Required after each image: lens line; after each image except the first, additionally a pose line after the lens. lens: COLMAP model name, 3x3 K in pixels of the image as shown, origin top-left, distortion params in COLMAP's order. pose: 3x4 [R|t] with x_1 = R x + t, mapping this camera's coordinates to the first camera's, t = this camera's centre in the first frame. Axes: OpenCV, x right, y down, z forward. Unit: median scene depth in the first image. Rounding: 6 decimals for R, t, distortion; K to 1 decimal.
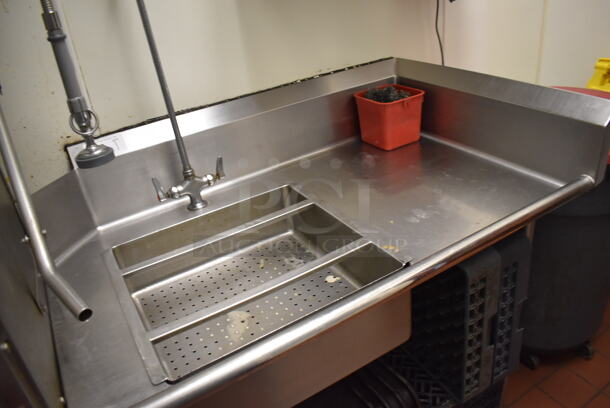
lens RADIAL K [[476.1, 0, 305.0], [0, 476.1, 204.0], [0, 0, 1]] dist [-0.094462, 0.007085]
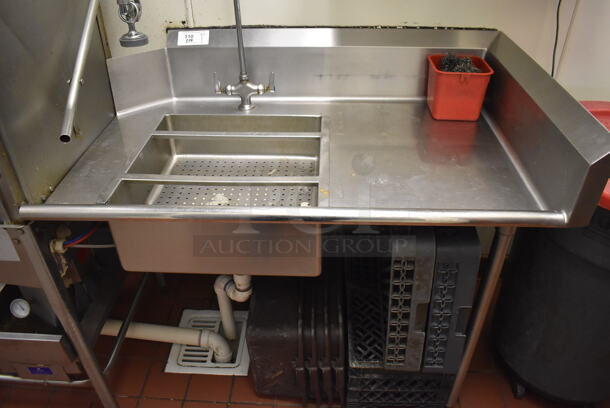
lens RADIAL K [[476.1, 0, 305.0], [0, 476.1, 204.0], [0, 0, 1]] dist [-0.094462, 0.007085]
pose [[0.831353, 0.399707, -0.386117, 0.470949], [-0.336203, 0.914943, 0.223264, -0.092913], [0.442515, -0.055798, 0.895024, -0.013118]]
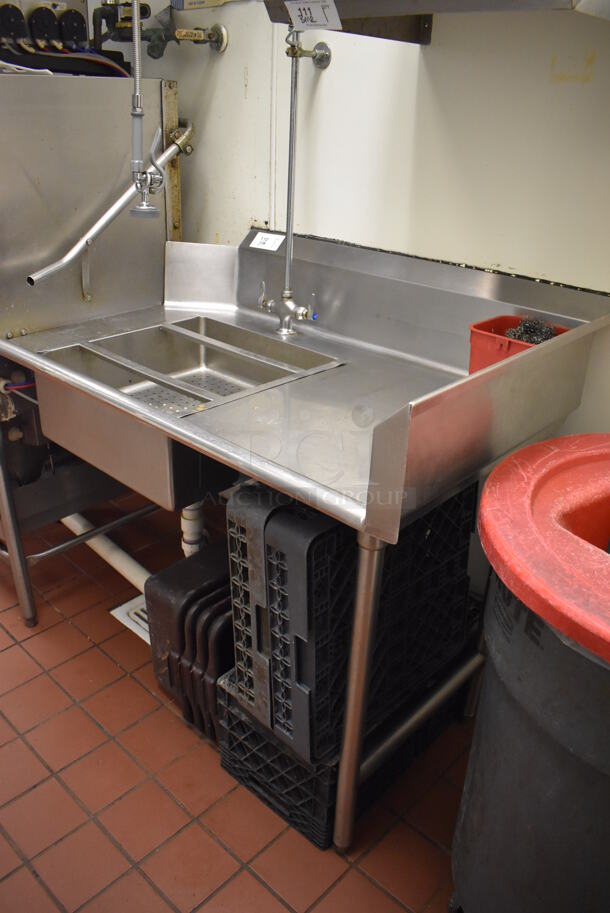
lens RADIAL K [[712.7, 0, 304.1], [0, 712.7, 464.3], [0, 0, 1]] dist [-0.094462, 0.007085]
pose [[0.276229, 0.538046, -0.796369, 1.097085], [-0.516564, 0.781864, 0.349071, -0.318284], [0.810468, 0.314952, 0.493909, 0.432355]]
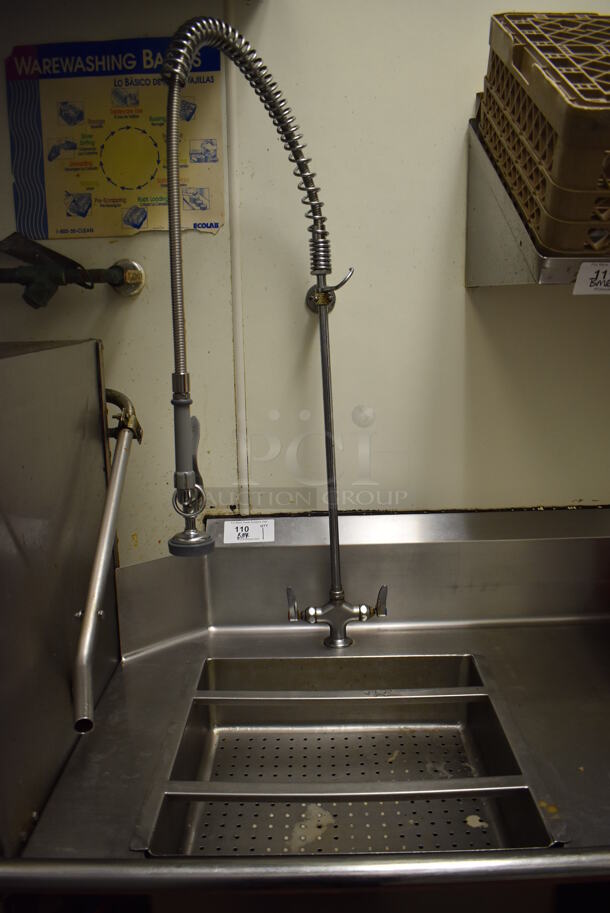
lens RADIAL K [[712.7, 0, 304.1], [0, 712.7, 464.3], [0, 0, 1]] dist [-0.094462, 0.007085]
pose [[0.849756, 0.203383, -0.486364, 0.203377], [-0.312322, 0.937467, -0.153656, -0.071005], [0.424700, 0.282473, 0.860139, -0.017324]]
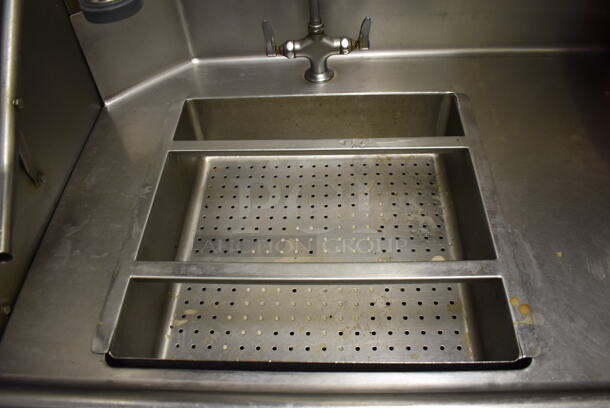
lens RADIAL K [[476.1, 0, 305.0], [0, 476.1, 204.0], [0, 0, 1]] dist [-0.094462, 0.007085]
pose [[0.841174, 0.450729, -0.298780, 0.055417], [-0.283537, 0.838092, 0.466057, -0.164589], [0.460471, -0.307320, 0.832779, 0.358976]]
